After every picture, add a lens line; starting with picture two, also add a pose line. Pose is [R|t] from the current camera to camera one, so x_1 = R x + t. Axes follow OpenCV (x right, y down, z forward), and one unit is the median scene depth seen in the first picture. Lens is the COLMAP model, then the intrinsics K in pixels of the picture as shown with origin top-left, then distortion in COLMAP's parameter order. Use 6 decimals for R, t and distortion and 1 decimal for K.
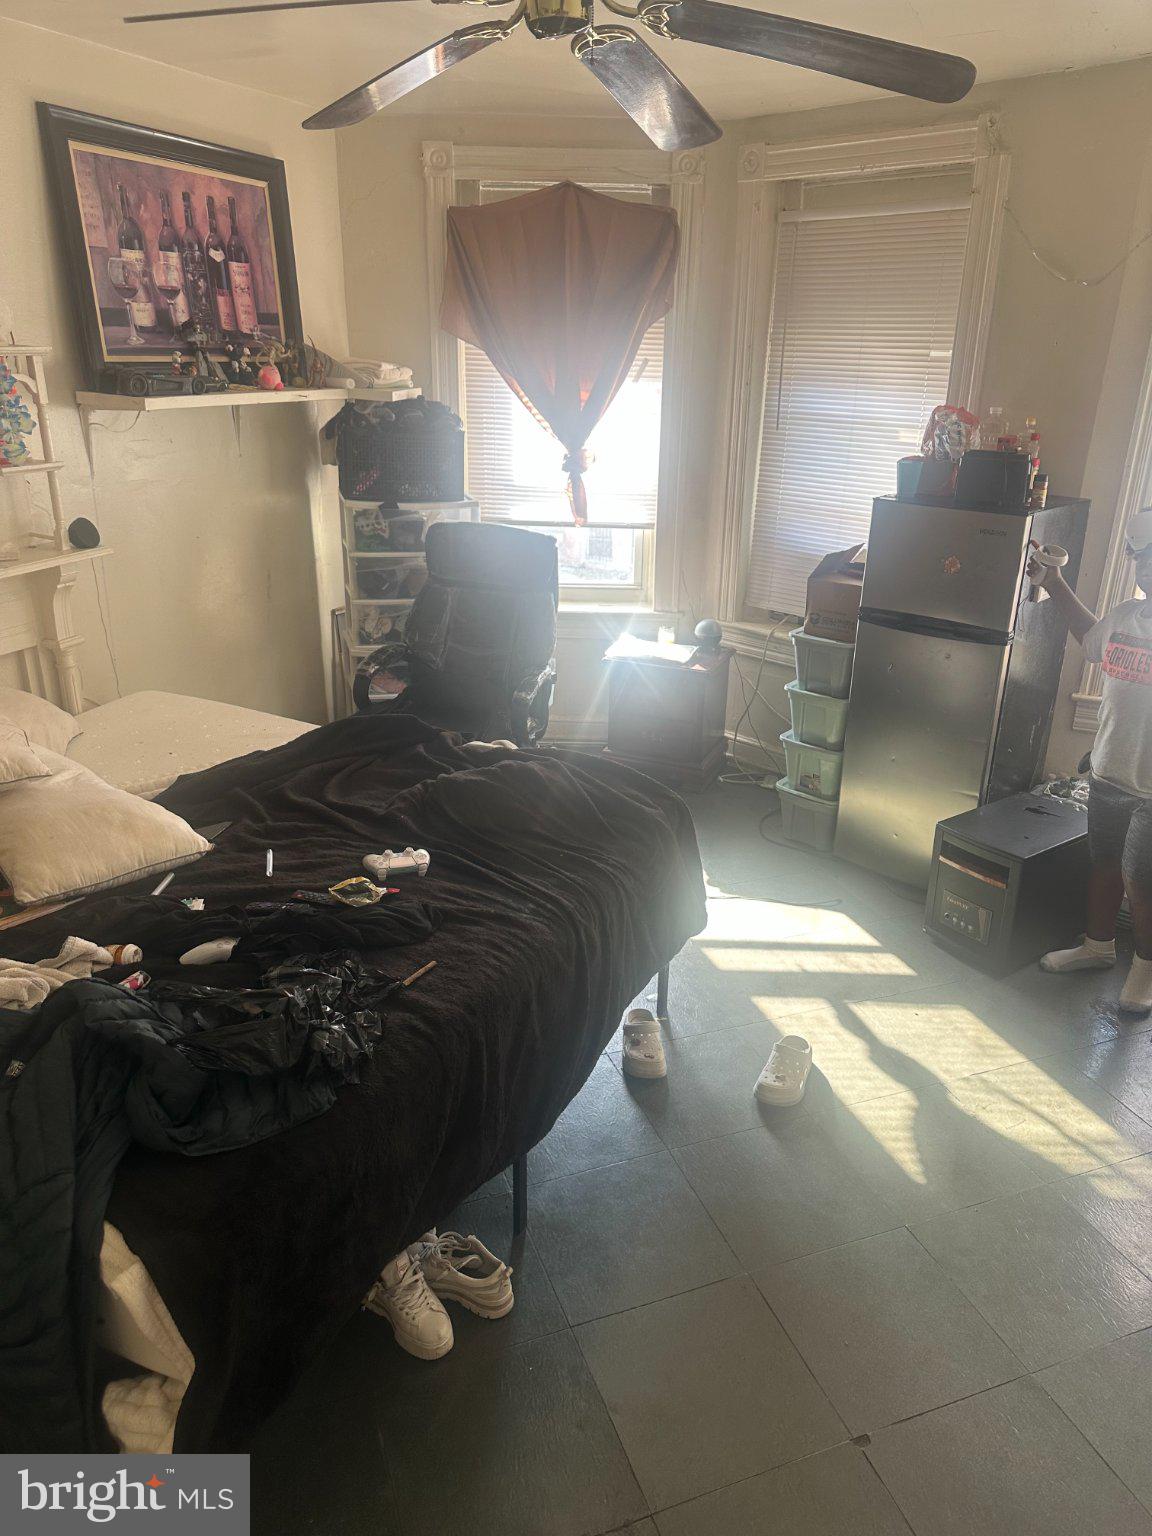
lens RADIAL K [[1028.9, 0, 576.0], [0, 1028.9, 768.0], [0, 0, 1]] dist [0.090953, -0.146913]
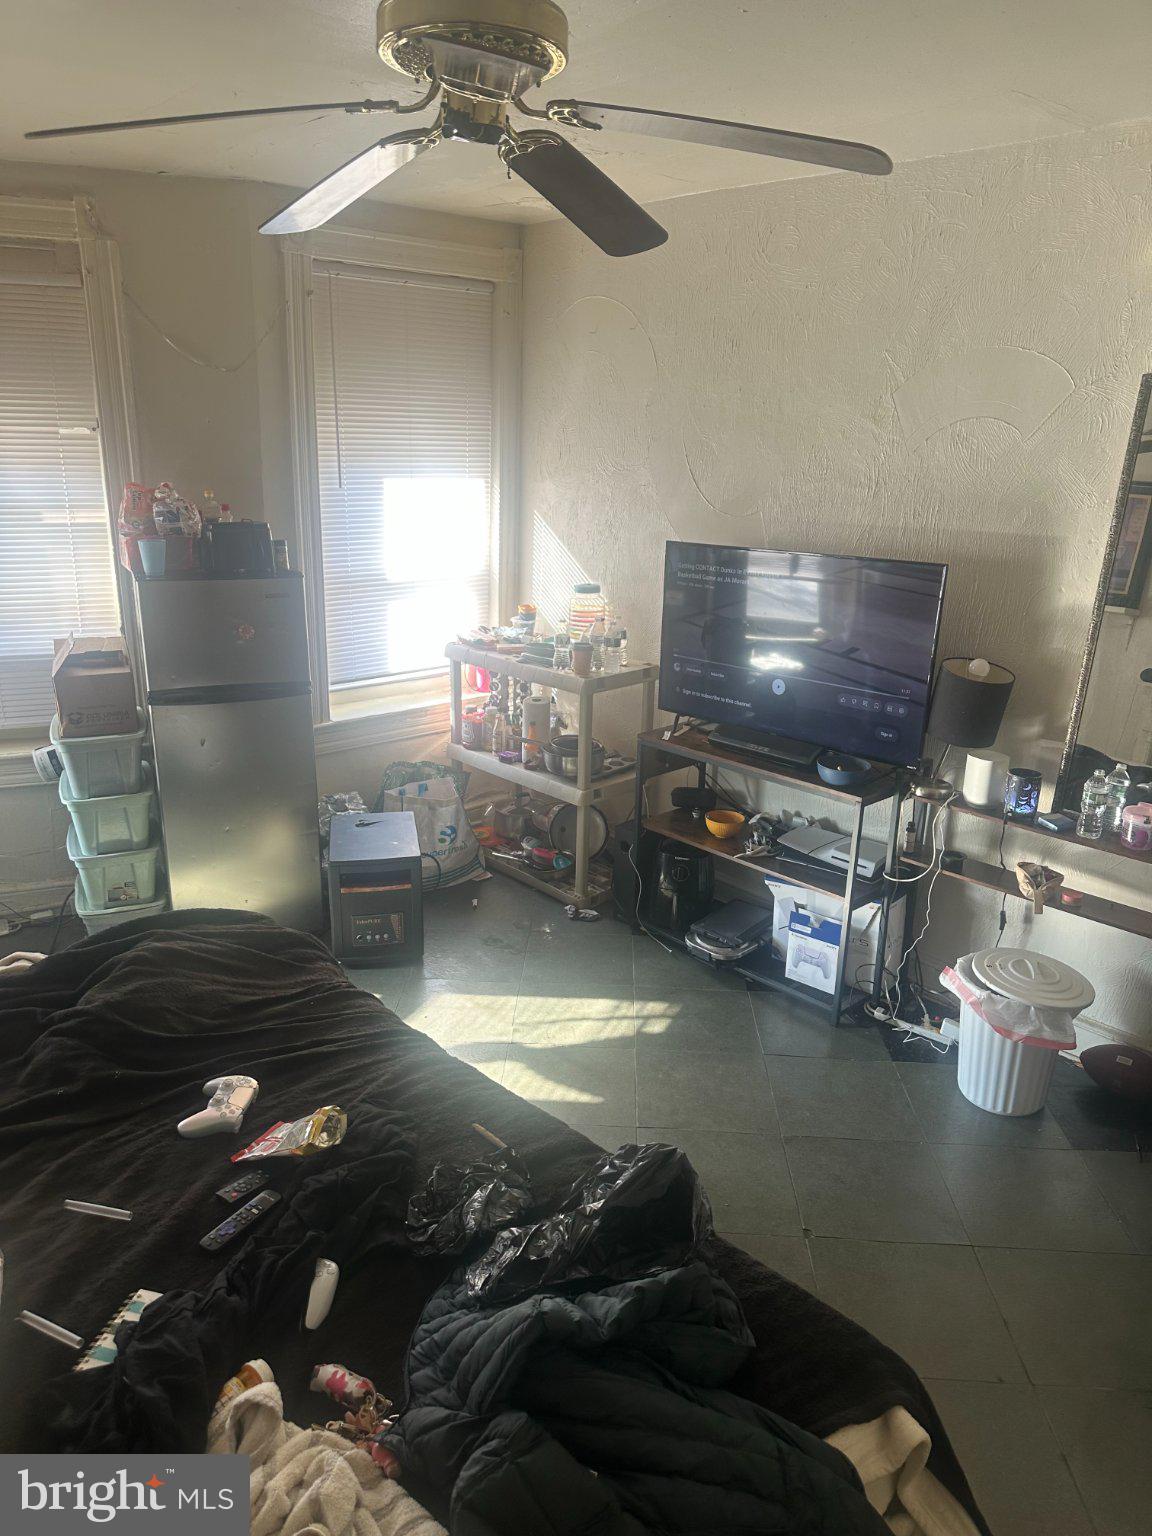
lens RADIAL K [[1028.9, 0, 576.0], [0, 1028.9, 768.0], [0, 0, 1]] dist [0.090953, -0.146913]
pose [[0.409663, -0.279779, 0.868274, -0.531269], [0.324701, 0.934194, 0.147822, -0.134176], [-0.852494, 0.221373, 0.473549, 0.295090]]
